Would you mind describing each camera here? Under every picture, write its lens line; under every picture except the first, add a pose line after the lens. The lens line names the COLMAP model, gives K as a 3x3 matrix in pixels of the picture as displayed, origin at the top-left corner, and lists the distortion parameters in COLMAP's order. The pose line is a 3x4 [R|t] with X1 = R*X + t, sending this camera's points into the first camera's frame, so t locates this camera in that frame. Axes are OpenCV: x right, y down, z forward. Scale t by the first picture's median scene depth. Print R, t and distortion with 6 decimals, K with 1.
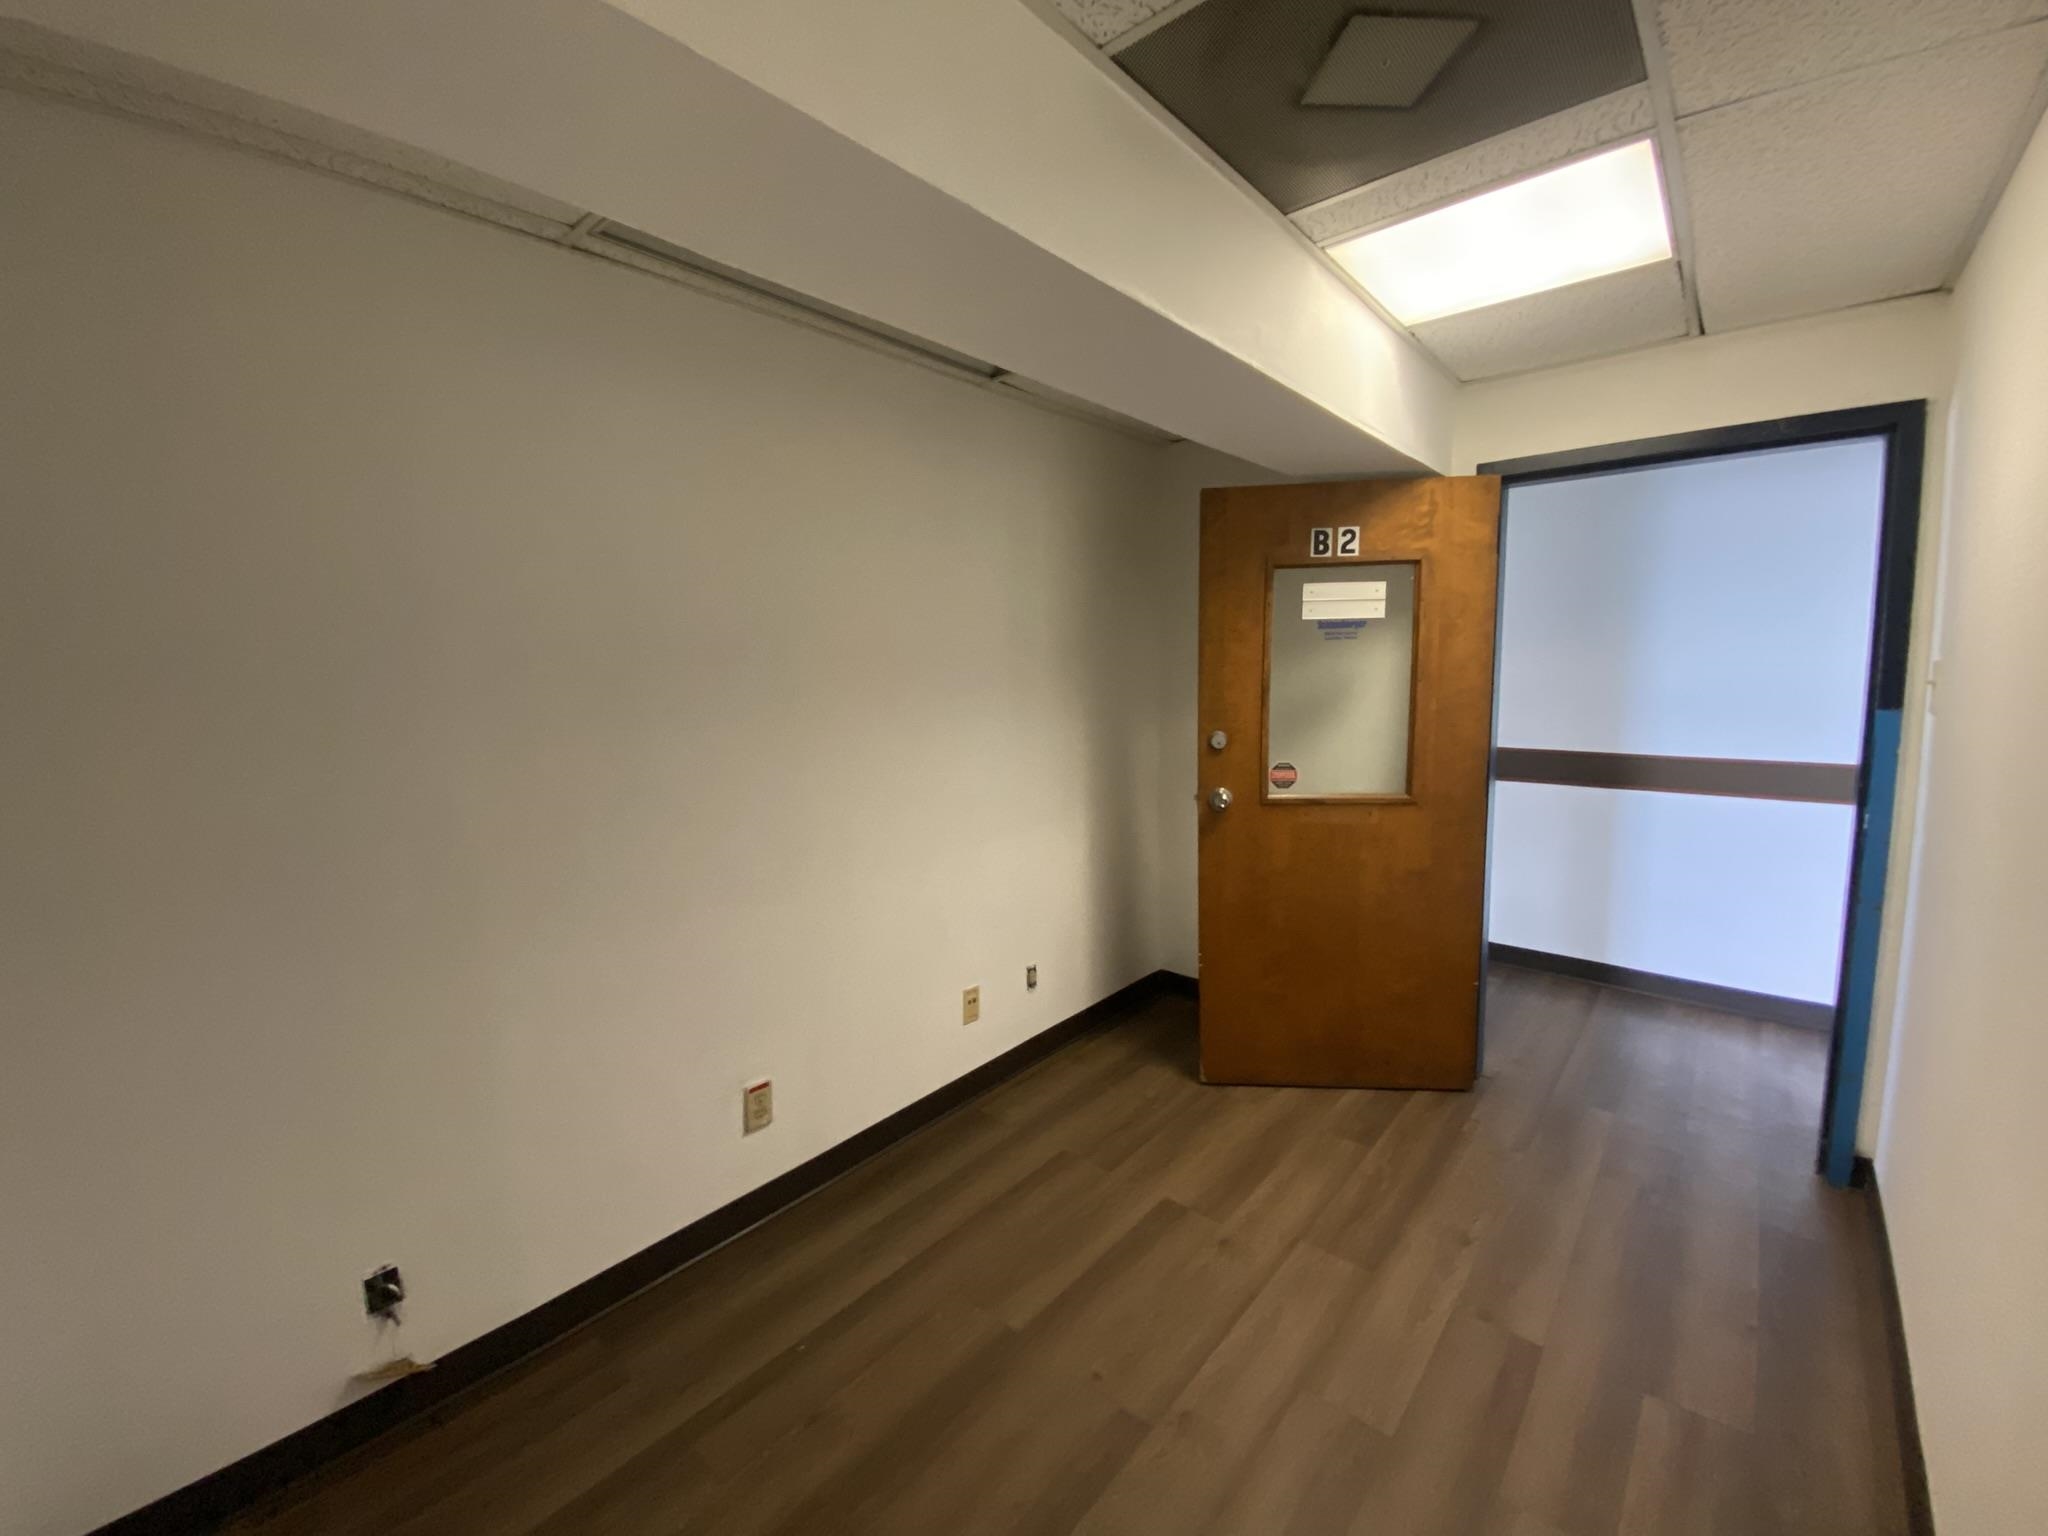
lens RADIAL K [[833.9, 0, 1011.4], [0, 833.9, 768.5], [0, 0, 1]] dist [-0.000972, -0.008152]
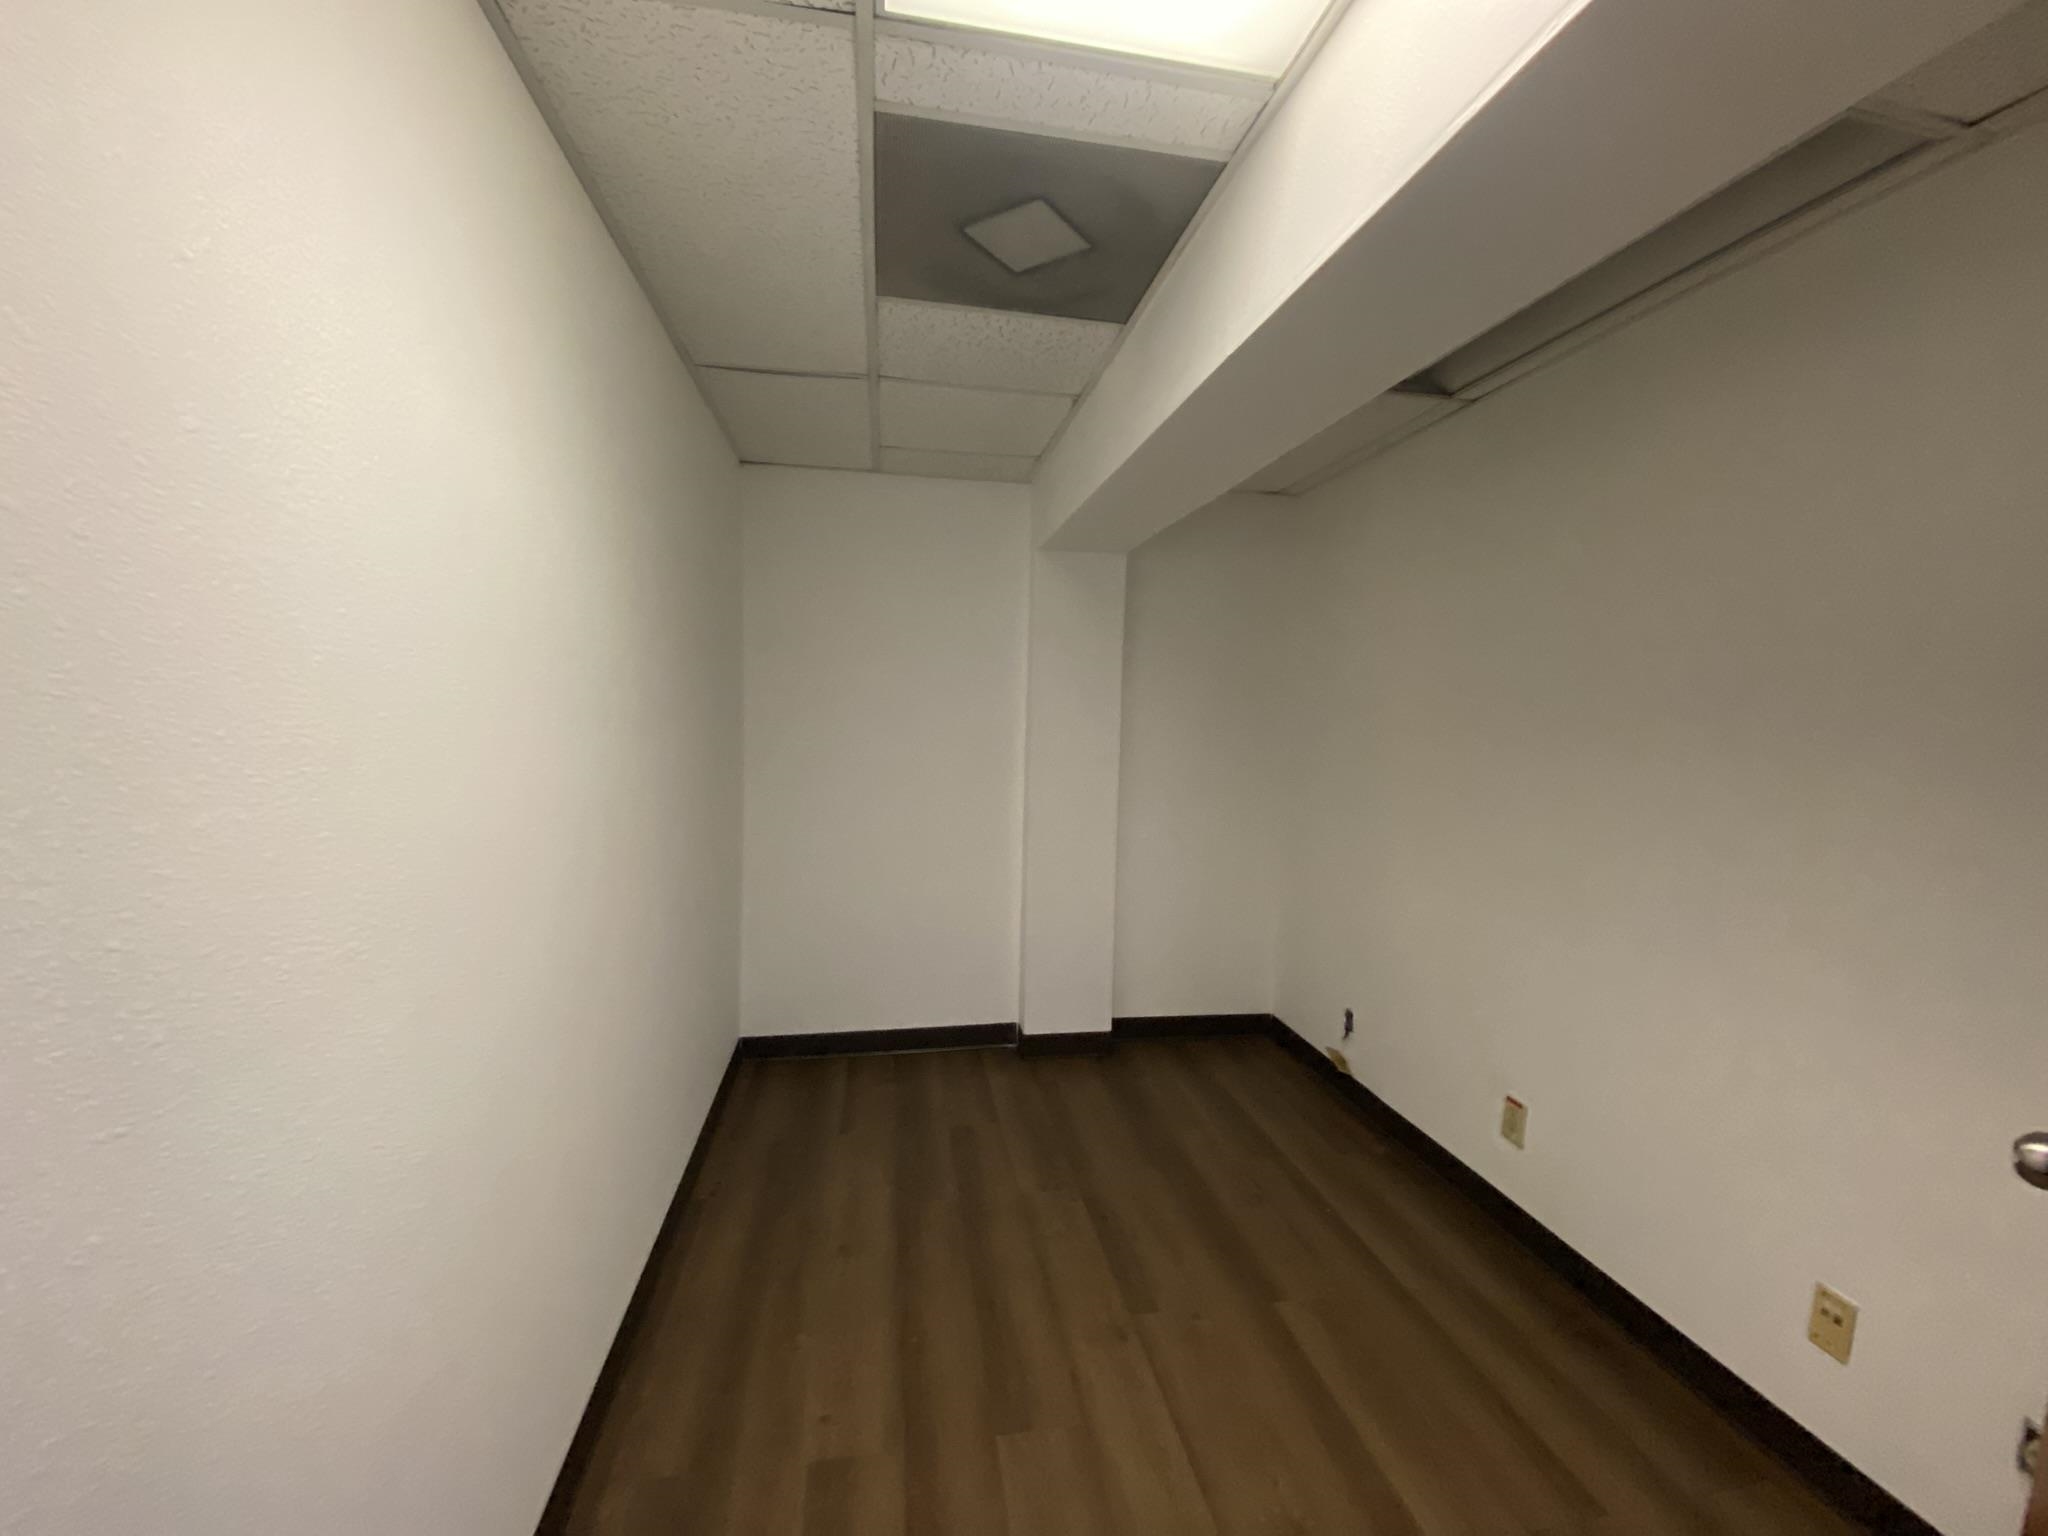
lens RADIAL K [[807.6, 0, 1024.0], [0, 807.6, 768.0], [0, 0, 1]] dist [-0.000686, -0.000014]
pose [[-0.621552, 0.067182, -0.780487, 1.062483], [-0.103291, 0.980589, 0.166664, -0.165664], [0.776533, 0.184208, -0.602547, 1.348125]]
